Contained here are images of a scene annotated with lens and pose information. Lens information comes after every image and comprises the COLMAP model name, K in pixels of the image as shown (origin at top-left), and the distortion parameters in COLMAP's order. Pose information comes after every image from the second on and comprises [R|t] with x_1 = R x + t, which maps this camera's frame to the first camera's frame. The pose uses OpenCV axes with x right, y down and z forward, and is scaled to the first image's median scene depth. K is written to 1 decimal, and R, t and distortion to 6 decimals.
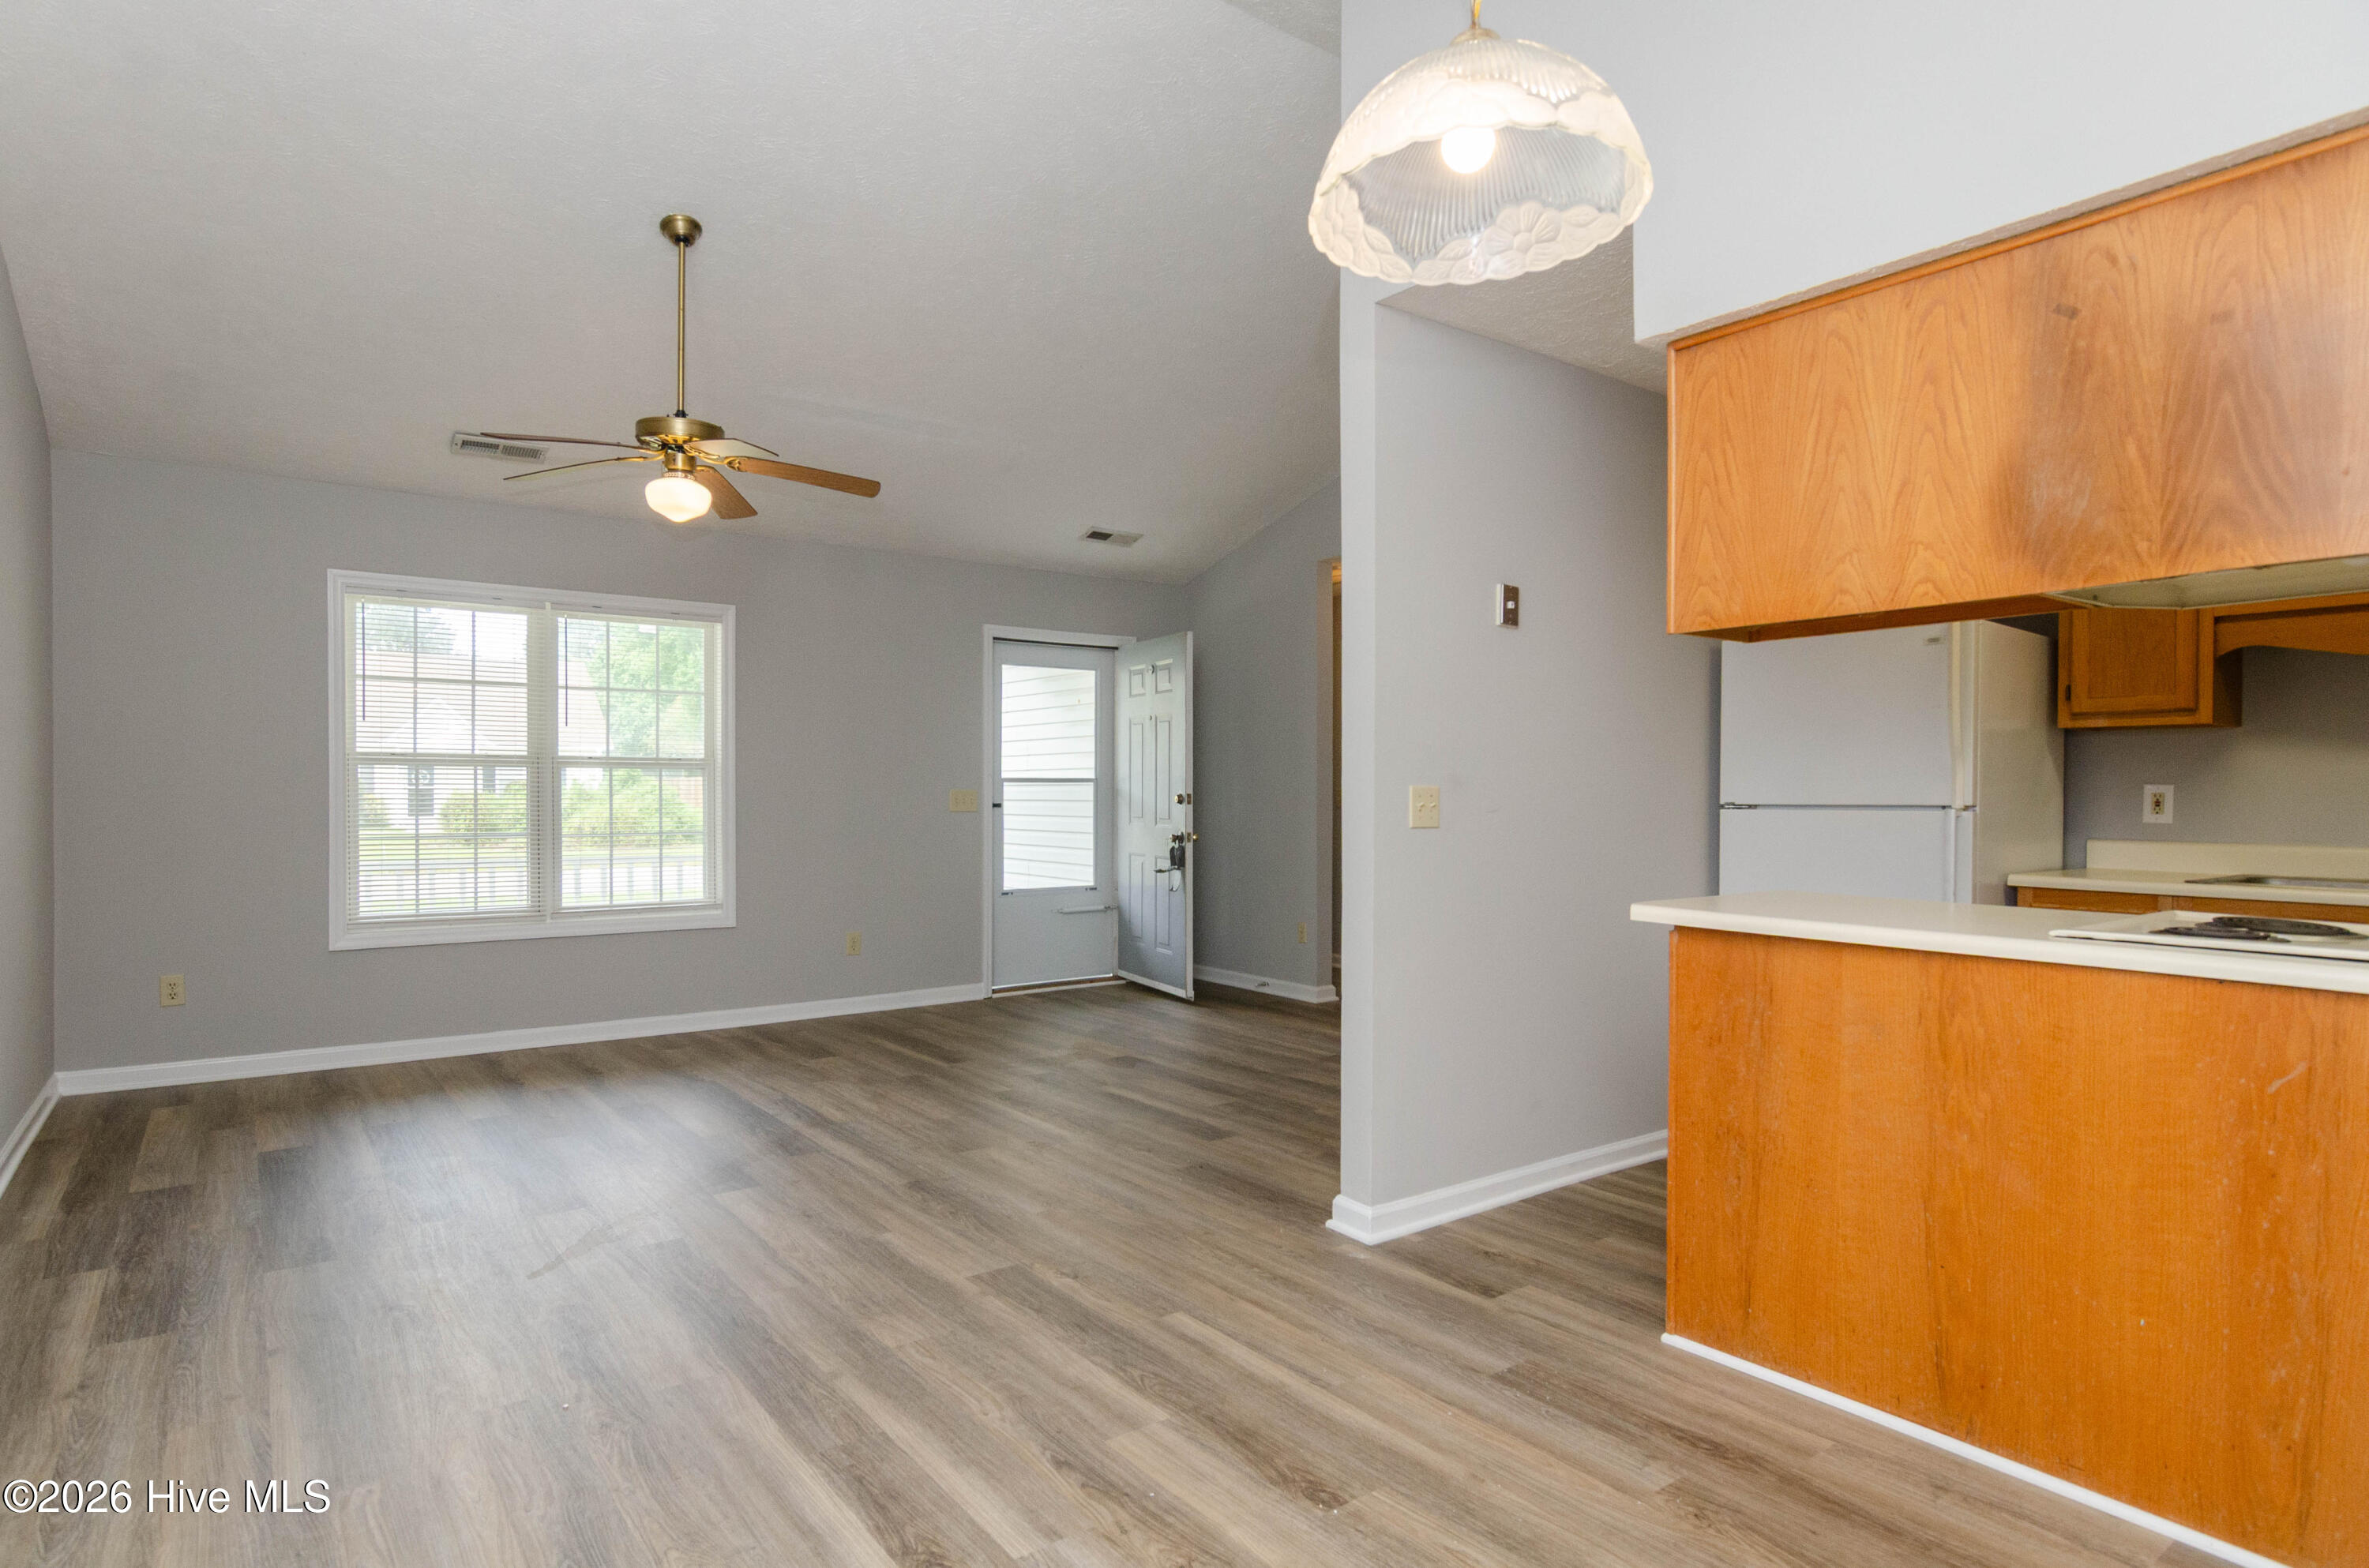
lens RADIAL K [[1267.0, 0, 1182.6], [0, 1267.0, 801.8], [0, 0, 1]] dist [-0.002516, 0.002783]
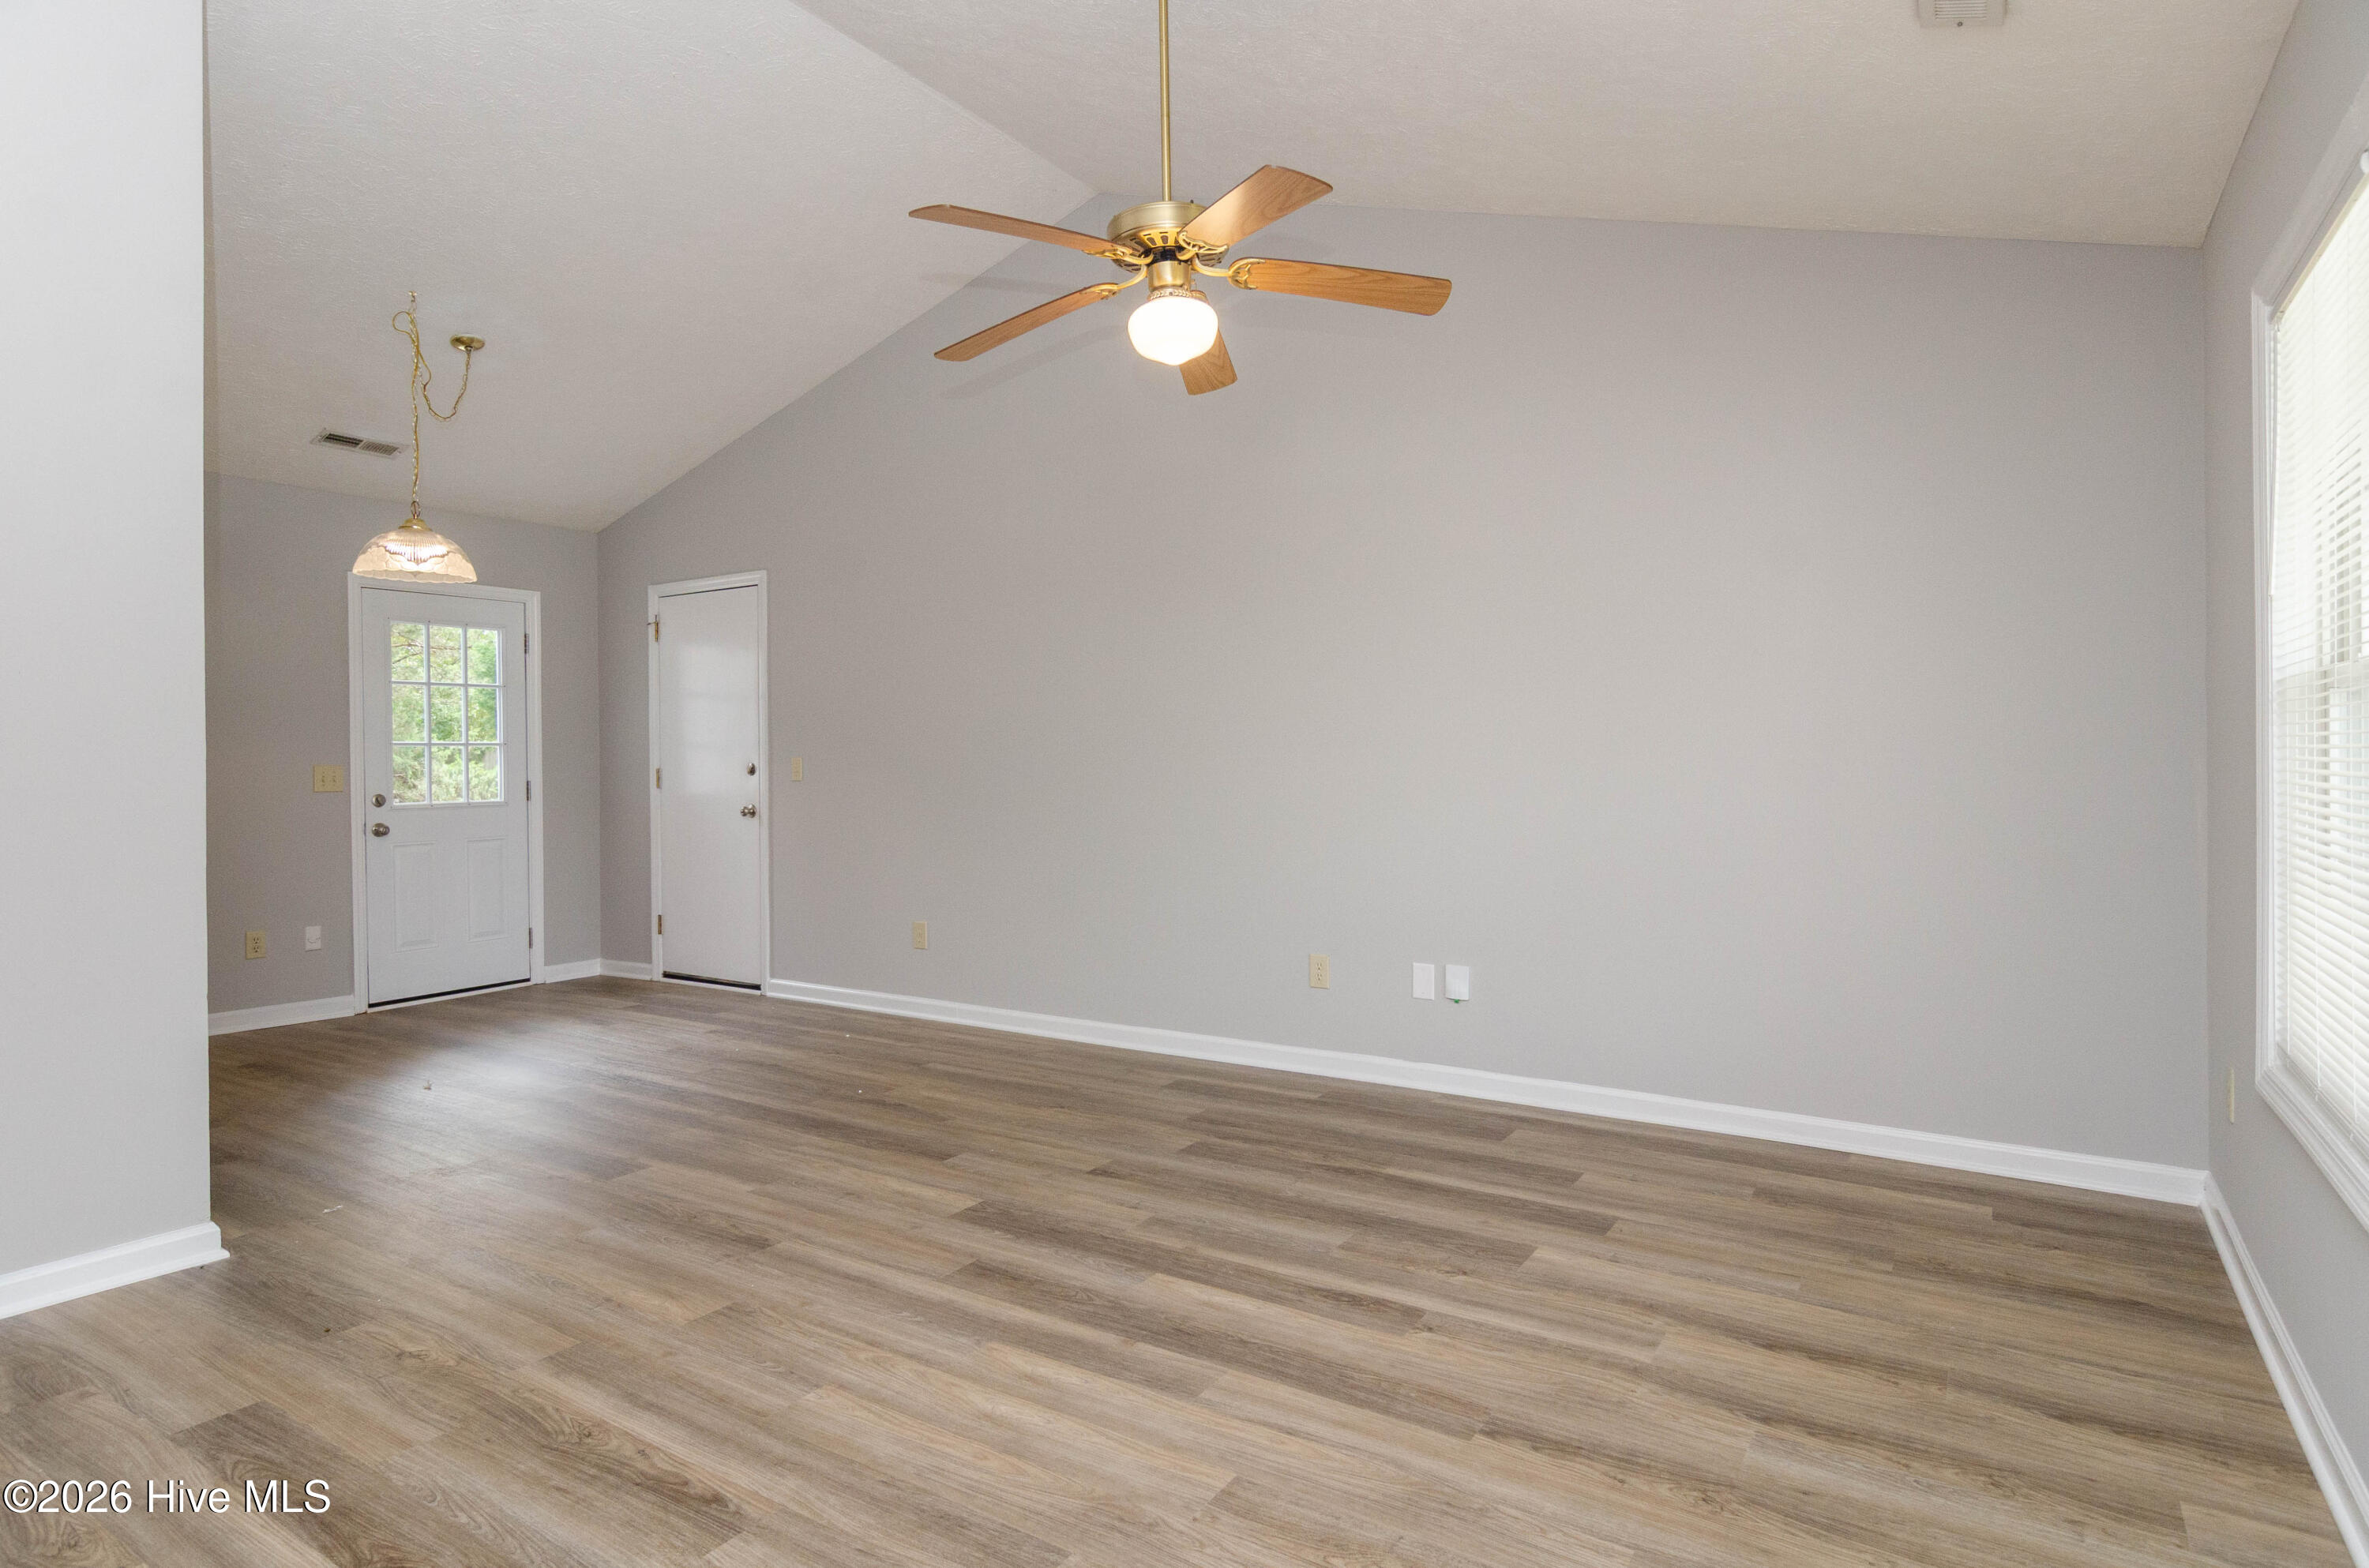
lens RADIAL K [[1267.0, 0, 1177.6], [0, 1267.0, 770.7], [0, 0, 1]] dist [-0.002516, 0.002783]
pose [[-0.939117, 0.006425, -0.343538, -0.188409], [0.001186, 0.999880, 0.015458, -0.013242], [0.343596, 0.014110, -0.939012, 1.884660]]
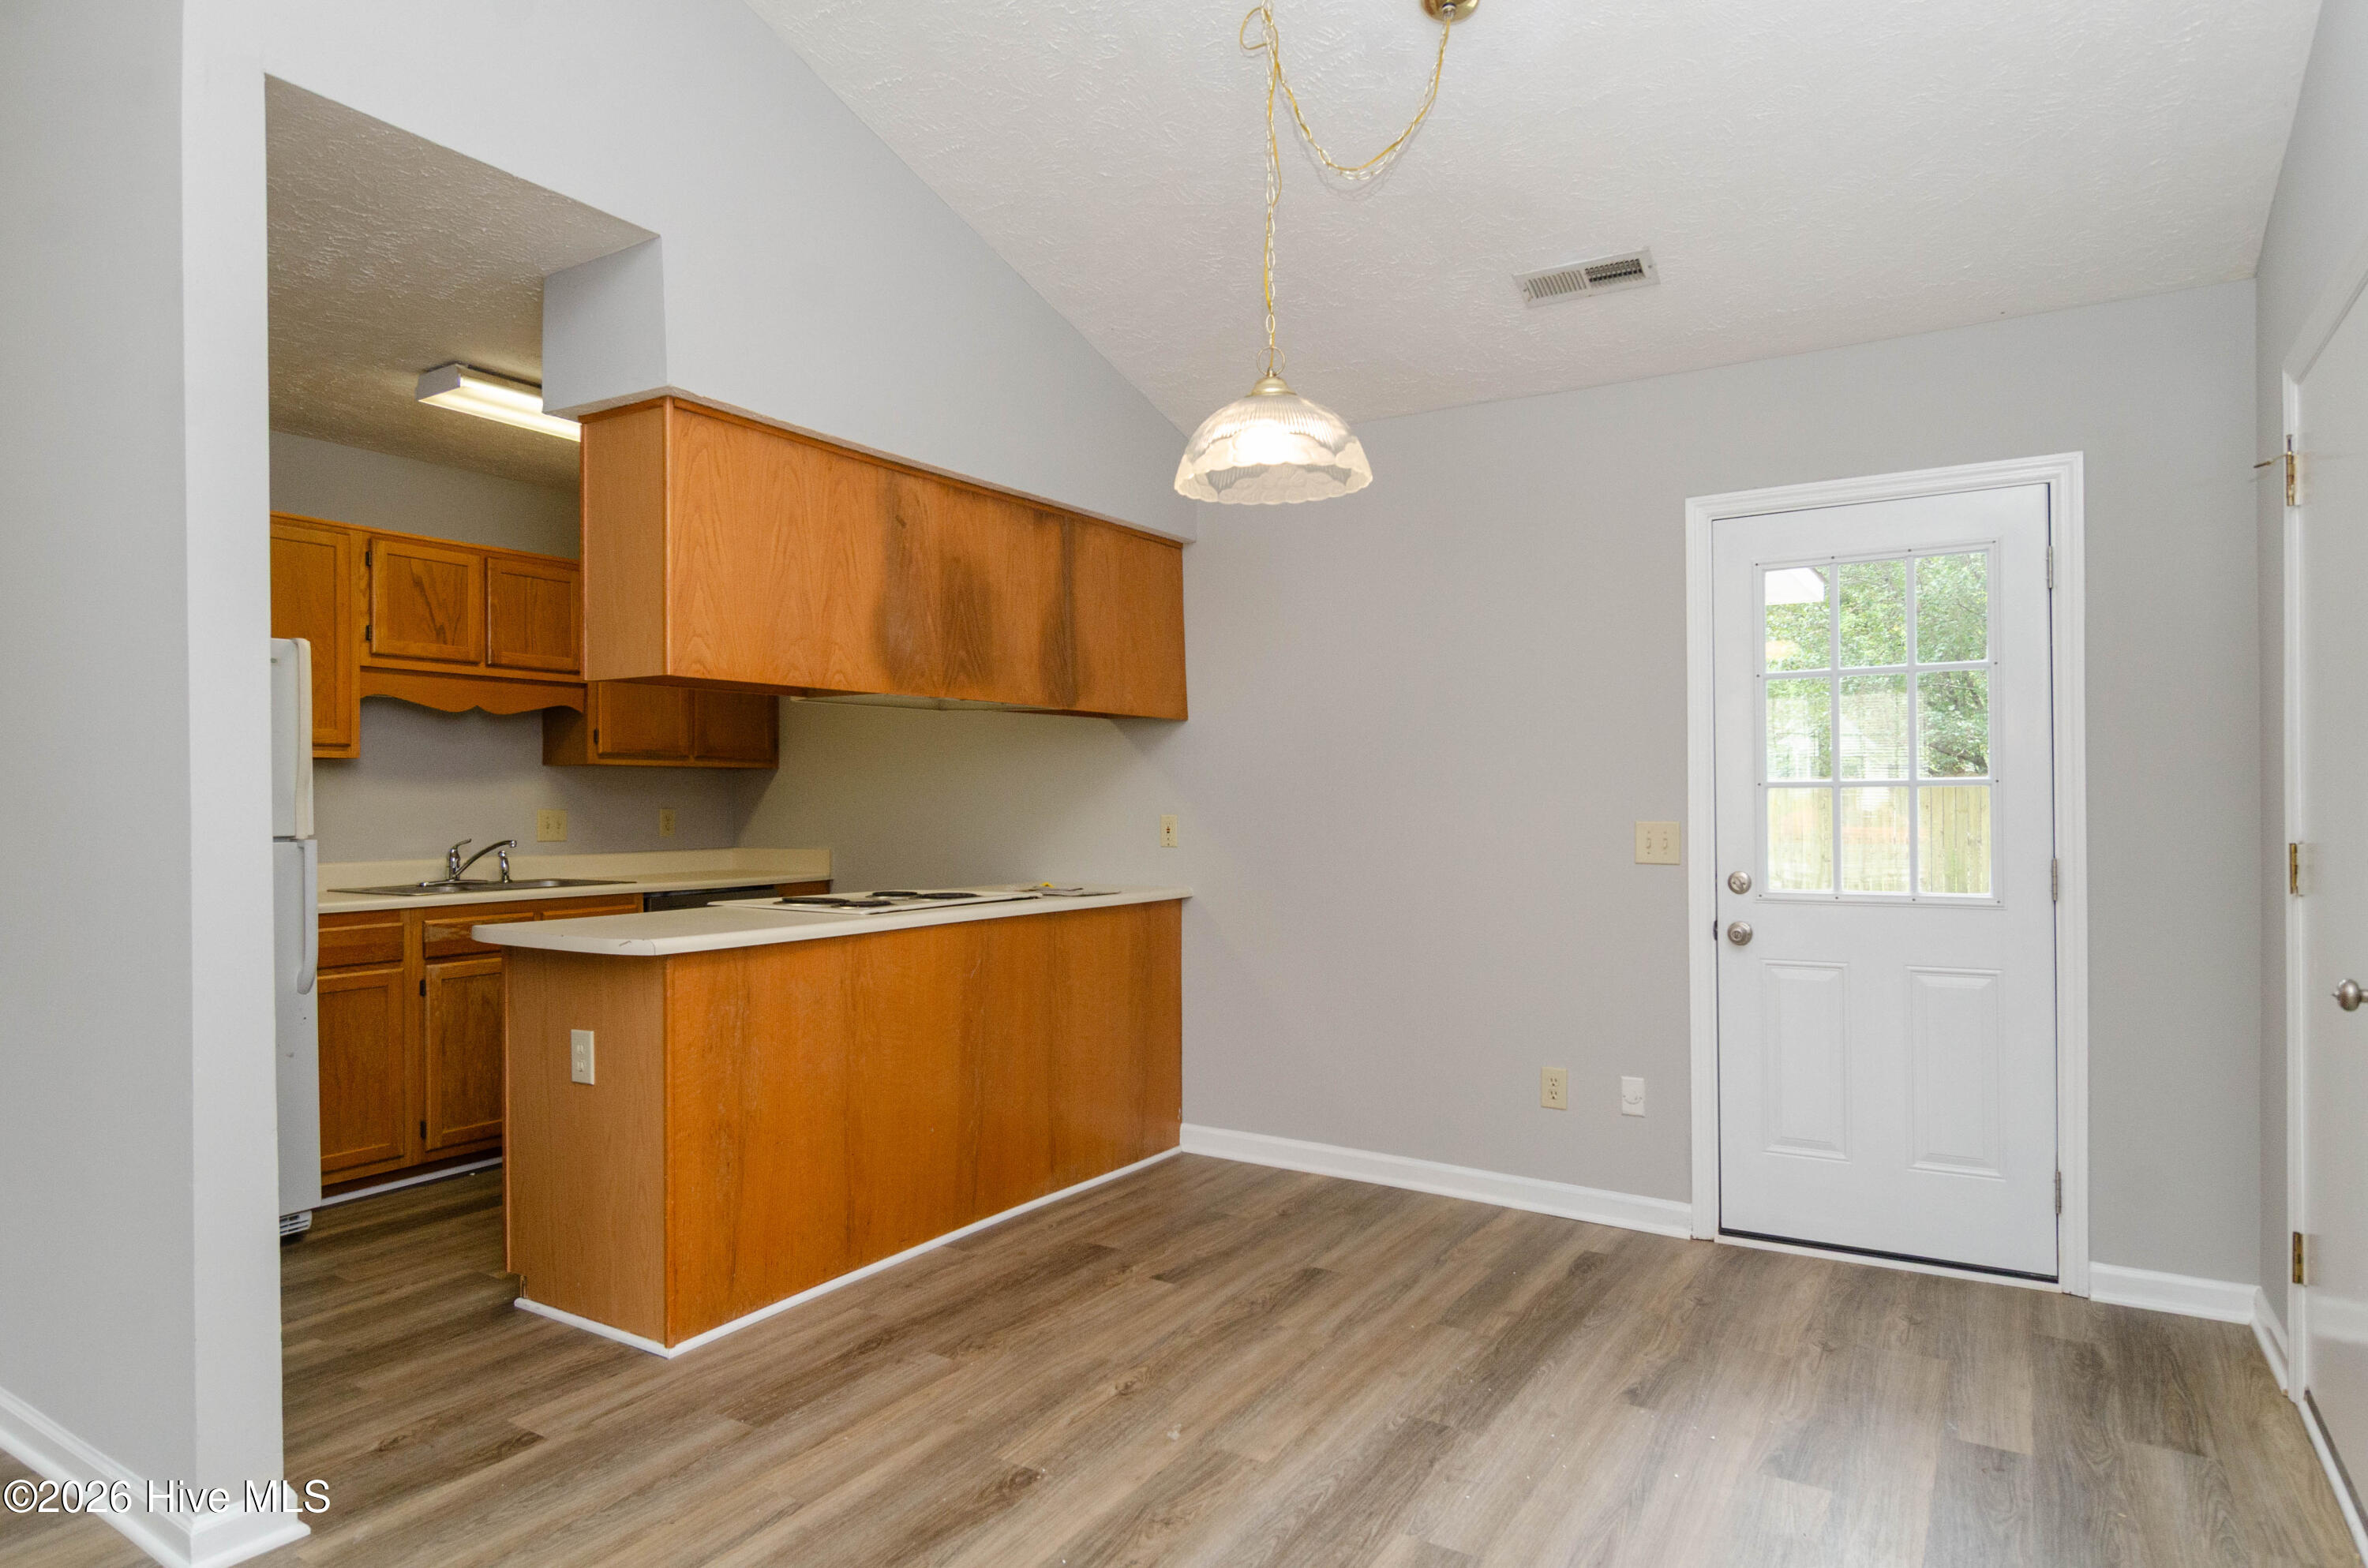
lens RADIAL K [[1348.4, 0, 1178.7], [0, 1348.4, 799.5], [0, 0, 1]] dist [-0.003321, -0.004243]
pose [[-0.360281, -0.001282, 0.932843, -0.578271], [0.010084, 0.999935, 0.005269, -0.022886], [-0.932789, 0.011305, -0.360245, 0.730106]]
